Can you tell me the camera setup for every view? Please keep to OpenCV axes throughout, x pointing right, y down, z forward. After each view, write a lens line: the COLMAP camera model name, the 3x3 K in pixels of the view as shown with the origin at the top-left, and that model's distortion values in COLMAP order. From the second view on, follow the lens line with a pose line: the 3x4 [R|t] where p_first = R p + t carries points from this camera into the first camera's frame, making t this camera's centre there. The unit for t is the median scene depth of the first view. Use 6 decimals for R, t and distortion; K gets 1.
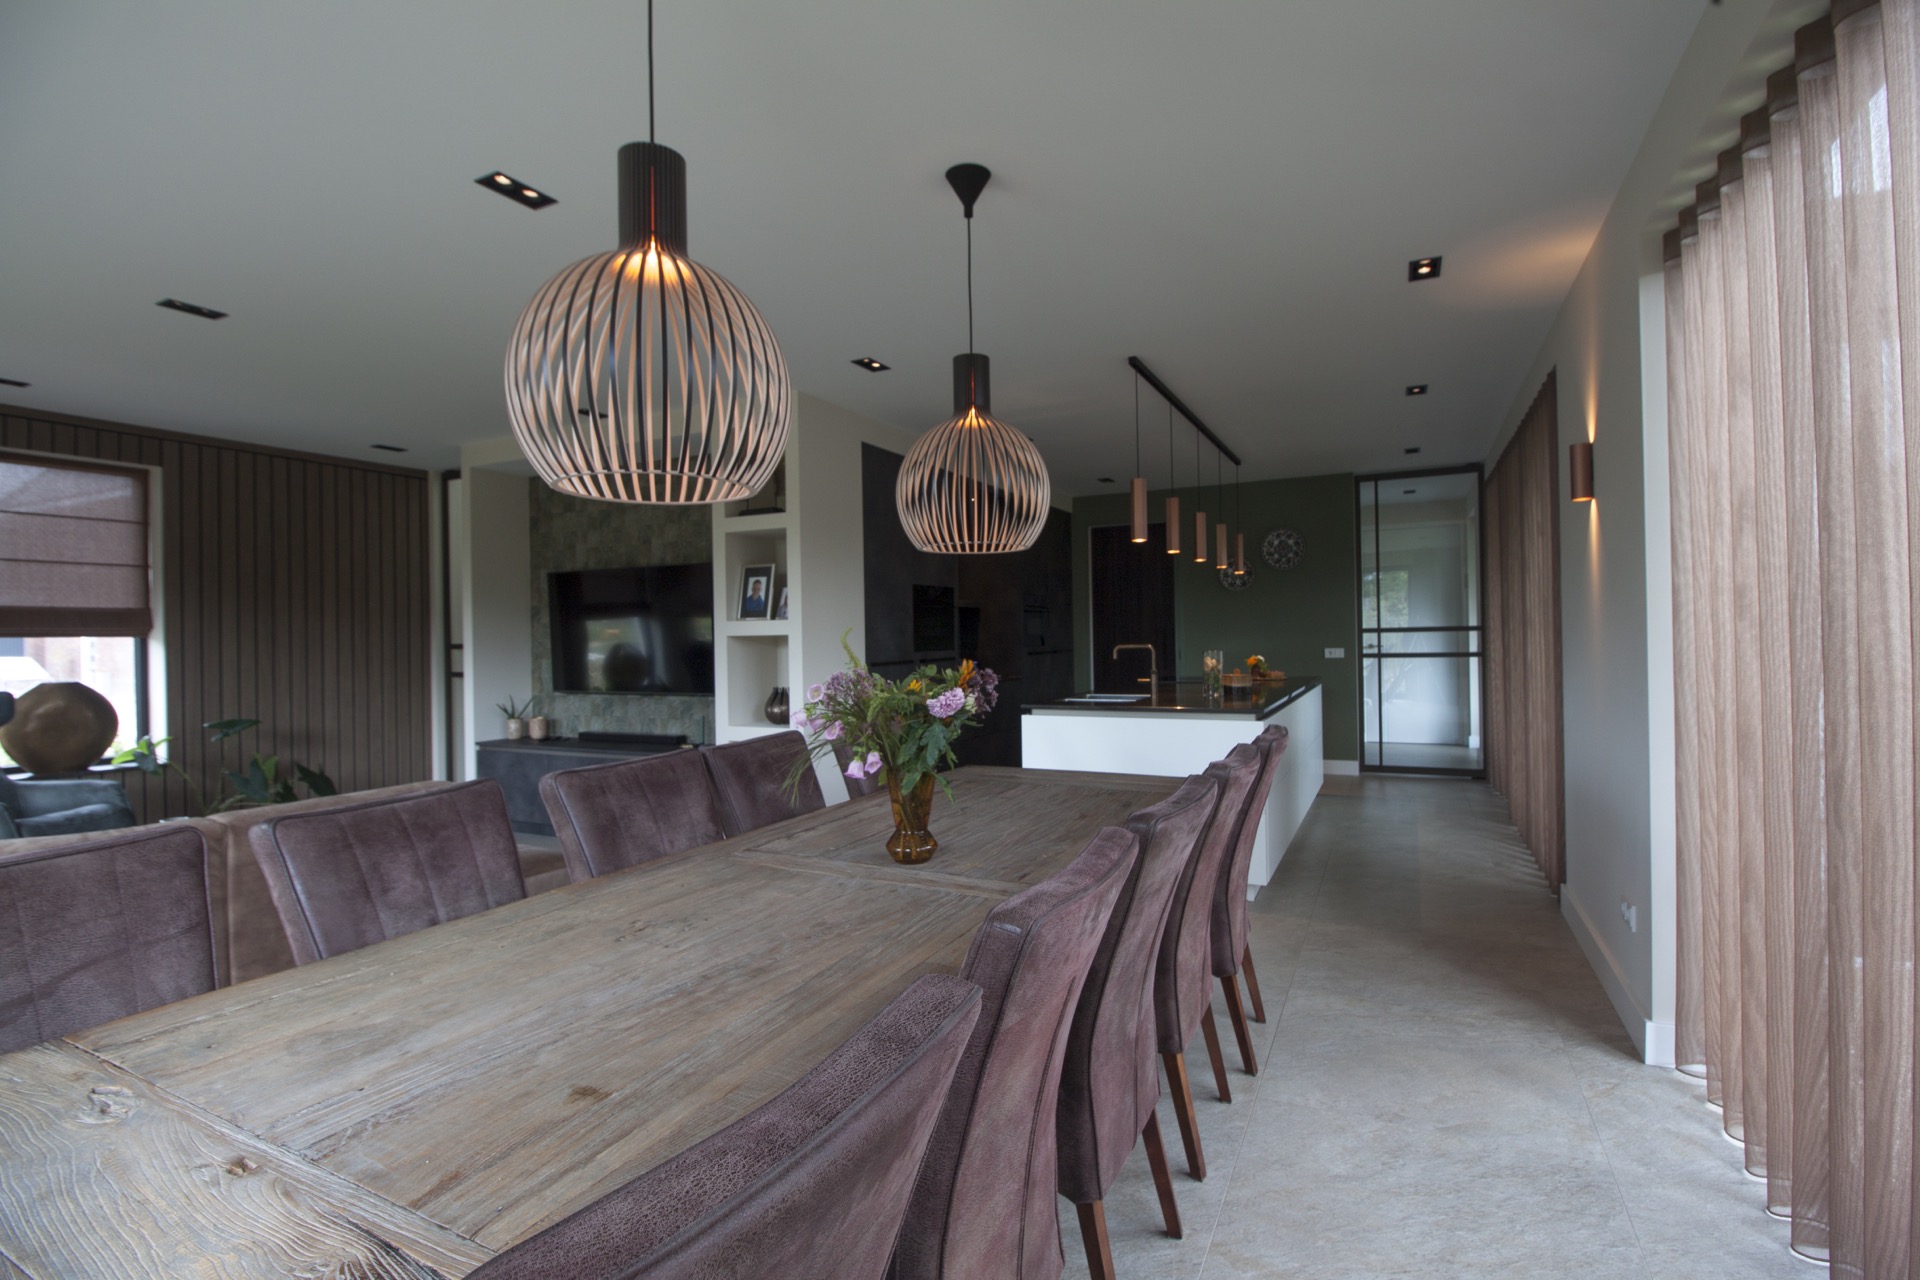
lens RADIAL K [[885.8, 0, 978.1], [0, 885.8, 630.5], [0, 0, 1]] dist [-0.001557, -0.013473]
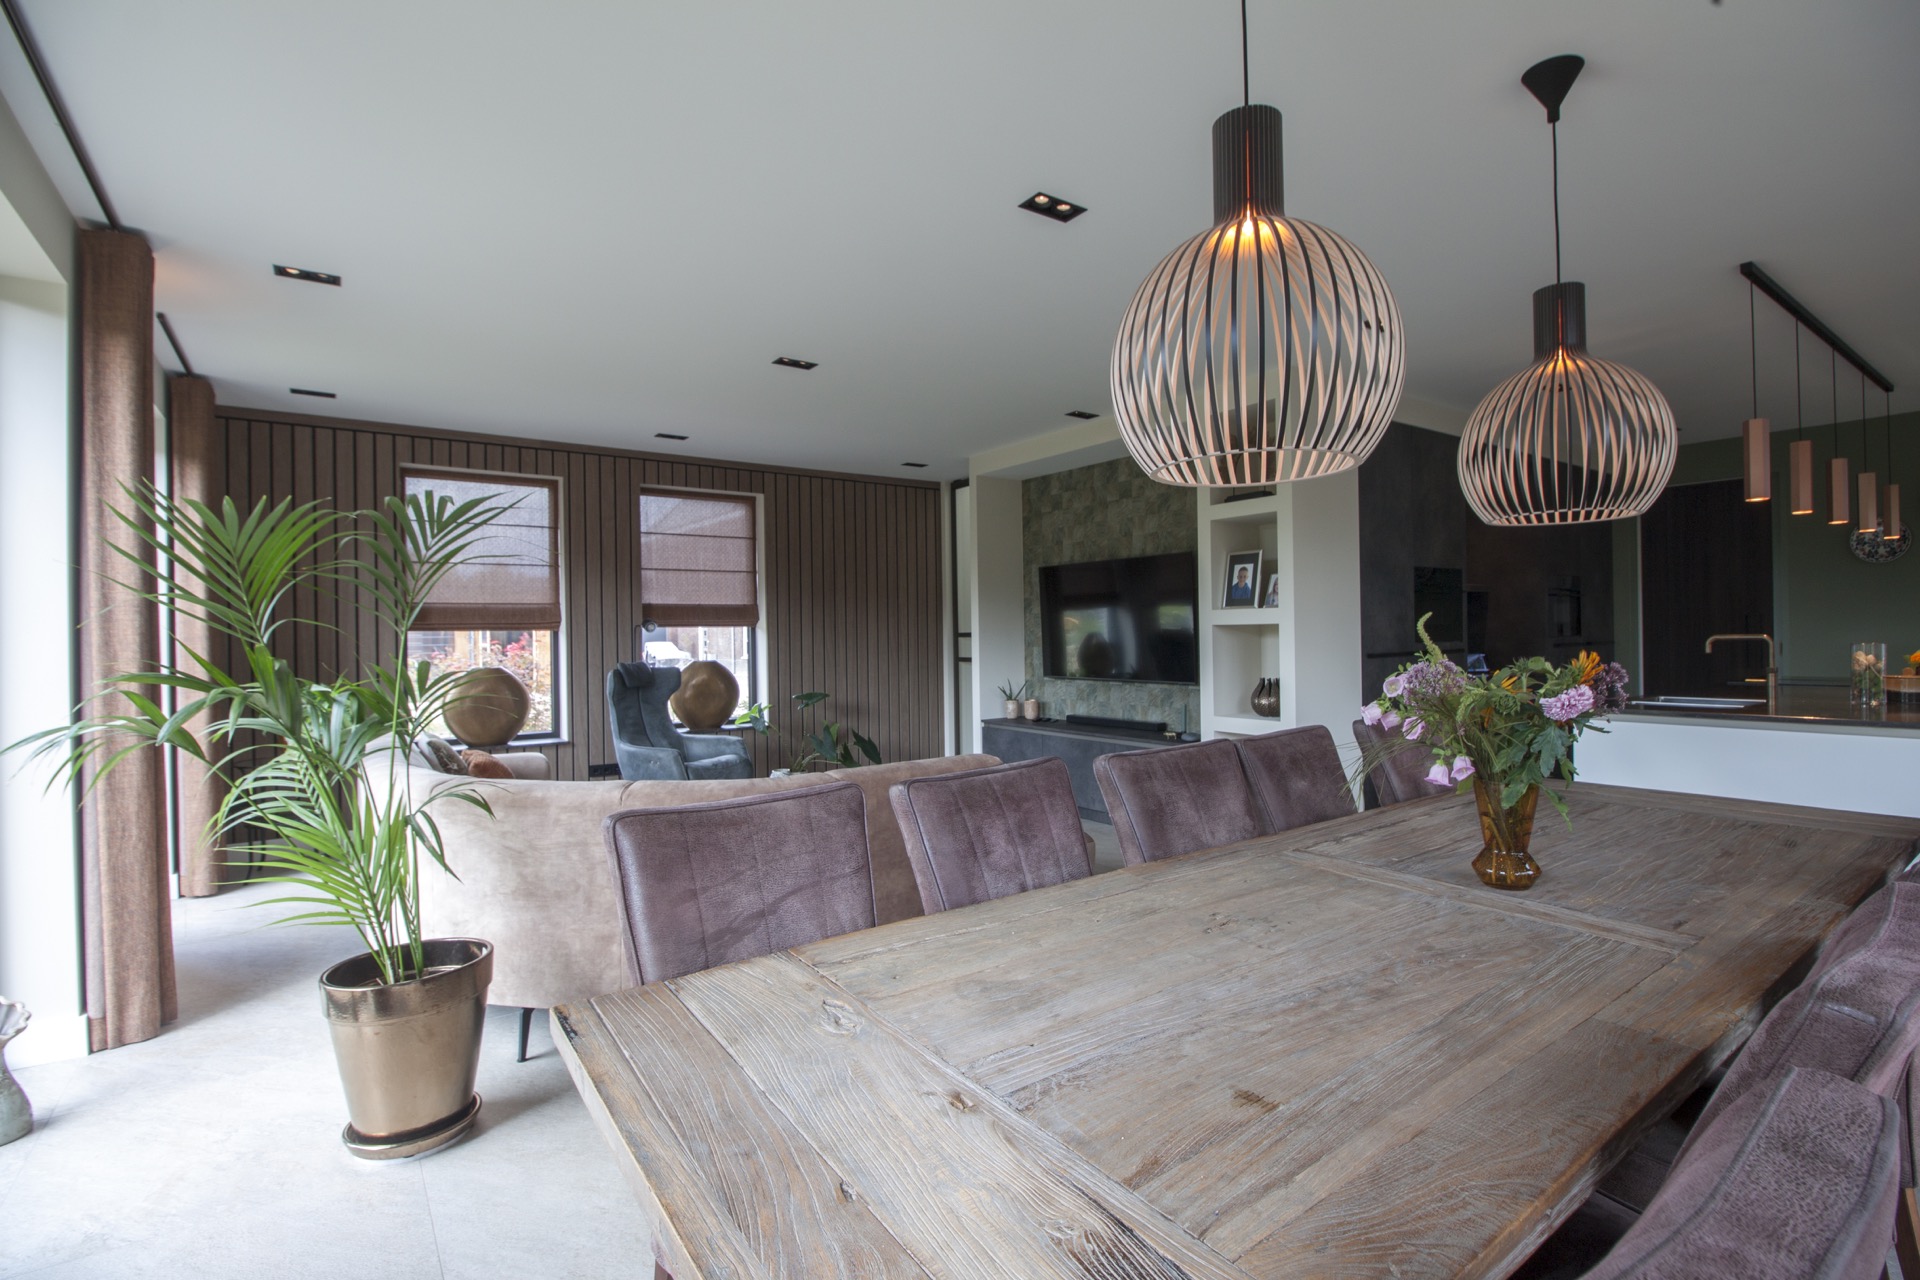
lens RADIAL K [[885.8, 0, 978.1], [0, 885.8, 630.5], [0, 0, 1]] dist [-0.001557, -0.013473]
pose [[0.882240, 0.000641, -0.470800, -0.133111], [0.004869, 0.999933, 0.010486, 0.002302], [0.470775, -0.011543, 0.882178, 0.010800]]
